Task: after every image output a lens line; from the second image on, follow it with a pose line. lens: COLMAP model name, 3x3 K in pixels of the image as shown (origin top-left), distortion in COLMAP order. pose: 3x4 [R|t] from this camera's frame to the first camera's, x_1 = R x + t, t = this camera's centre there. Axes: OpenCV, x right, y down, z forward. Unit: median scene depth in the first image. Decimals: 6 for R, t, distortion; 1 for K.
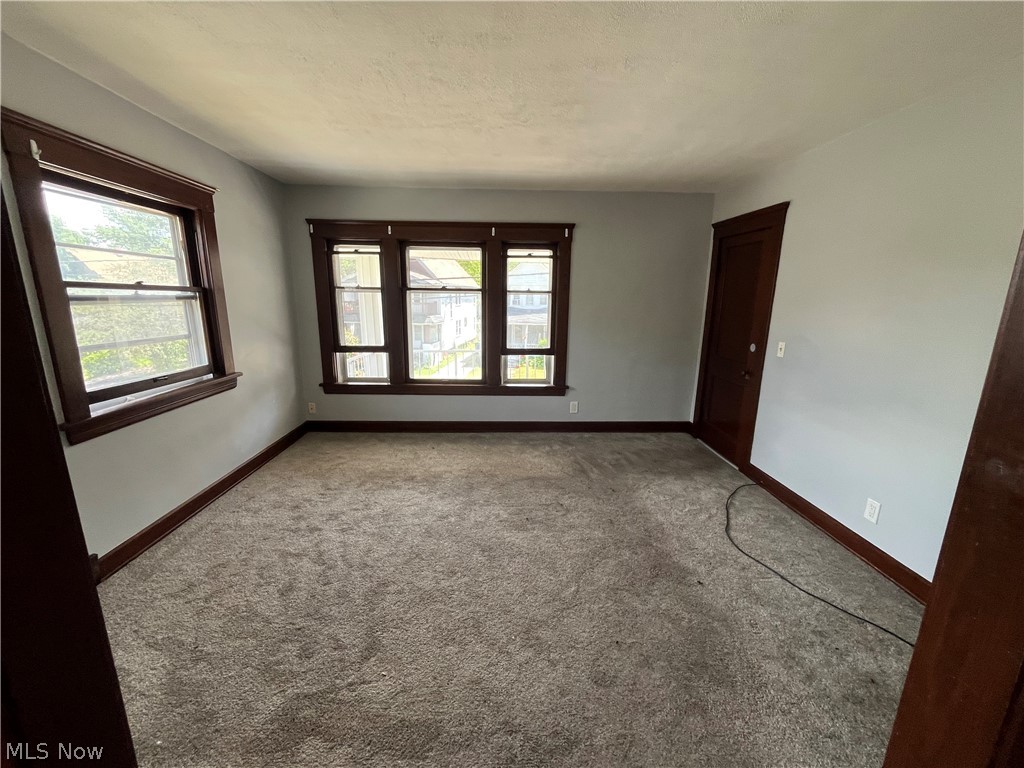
lens RADIAL K [[415.7, 0, 513.0], [0, 415.7, 383.2], [0, 0, 1]] dist [-0.001633, -0.000310]
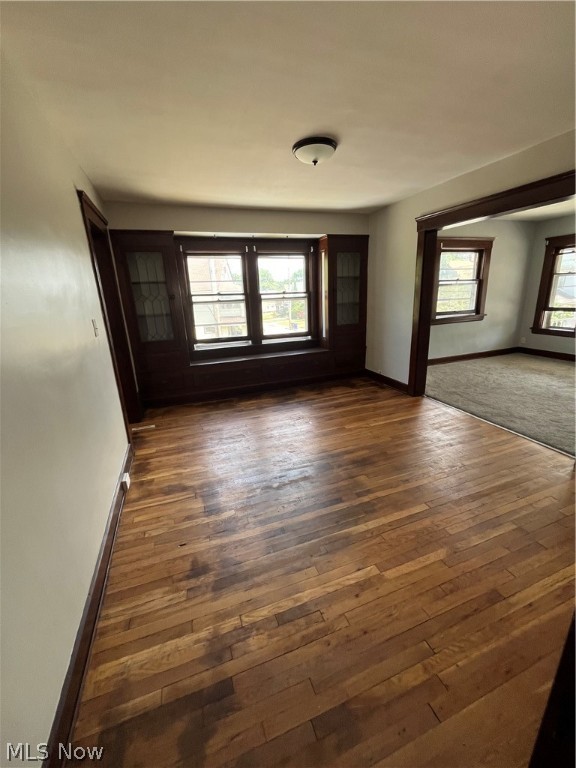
lens RADIAL K [[311.8, 0, 288.9], [0, 311.8, 384.8], [0, 0, 1]] dist [-0.001633, -0.000310]
pose [[0.310811, 0.241281, -0.919337, 0.831347], [-0.147842, 0.967743, 0.204002, 0.189356], [0.938903, 0.072511, 0.336456, -0.731611]]
